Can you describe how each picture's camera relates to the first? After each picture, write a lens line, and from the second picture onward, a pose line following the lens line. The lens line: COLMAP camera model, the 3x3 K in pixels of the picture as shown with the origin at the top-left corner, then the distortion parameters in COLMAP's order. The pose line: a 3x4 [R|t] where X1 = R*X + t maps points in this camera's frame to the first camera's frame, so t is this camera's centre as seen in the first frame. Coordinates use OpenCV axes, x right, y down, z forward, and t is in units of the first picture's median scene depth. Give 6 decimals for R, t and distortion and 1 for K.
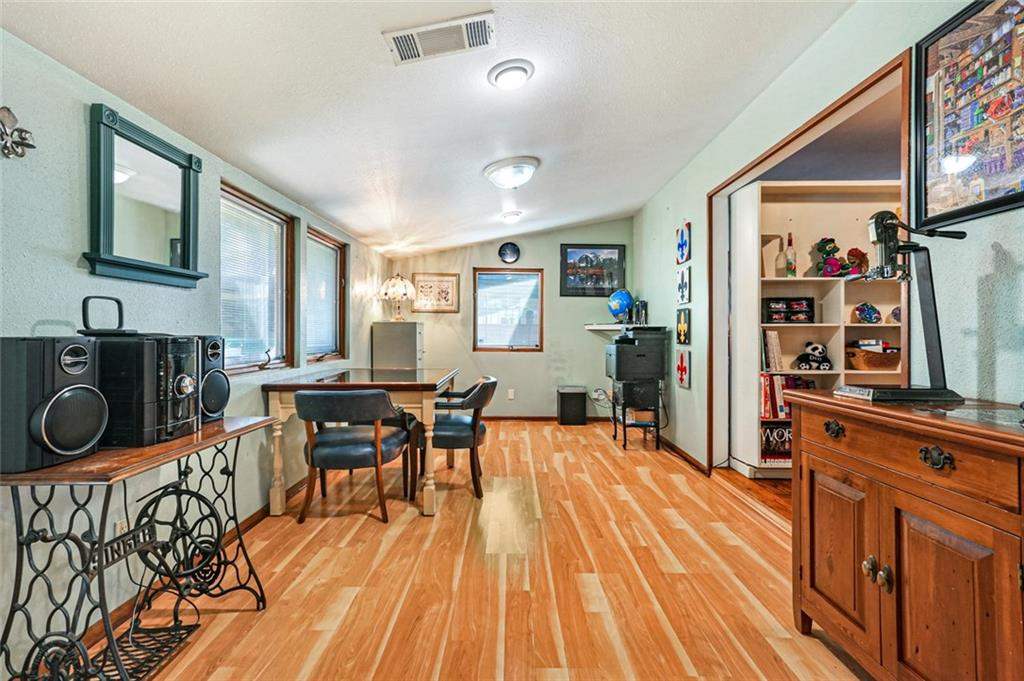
lens RADIAL K [[470.9, 0, 509.1], [0, 470.9, 335.3], [0, 0, 1]] dist [-0.001403, 0.013814]
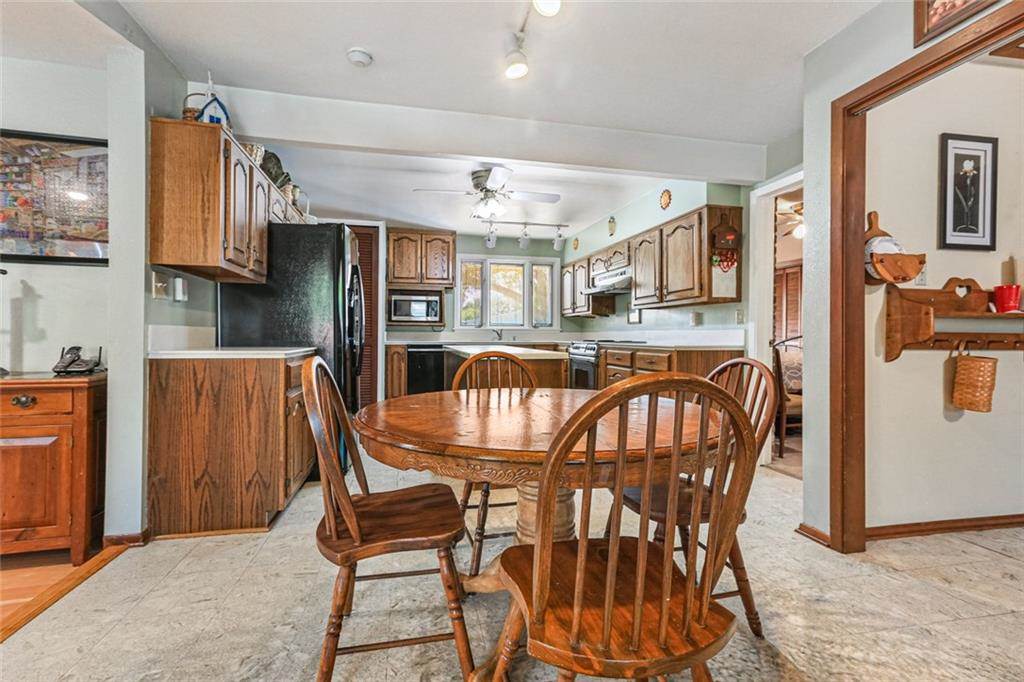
lens RADIAL K [[470.9, 0, 509.1], [0, 470.9, 335.8], [0, 0, 1]] dist [-0.001403, 0.013814]
pose [[-0.217703, -0.001783, 0.976013, -1.056133], [-0.010131, 0.999949, -0.000434, -0.009209], [-0.975962, -0.009982, -0.217710, -0.343695]]
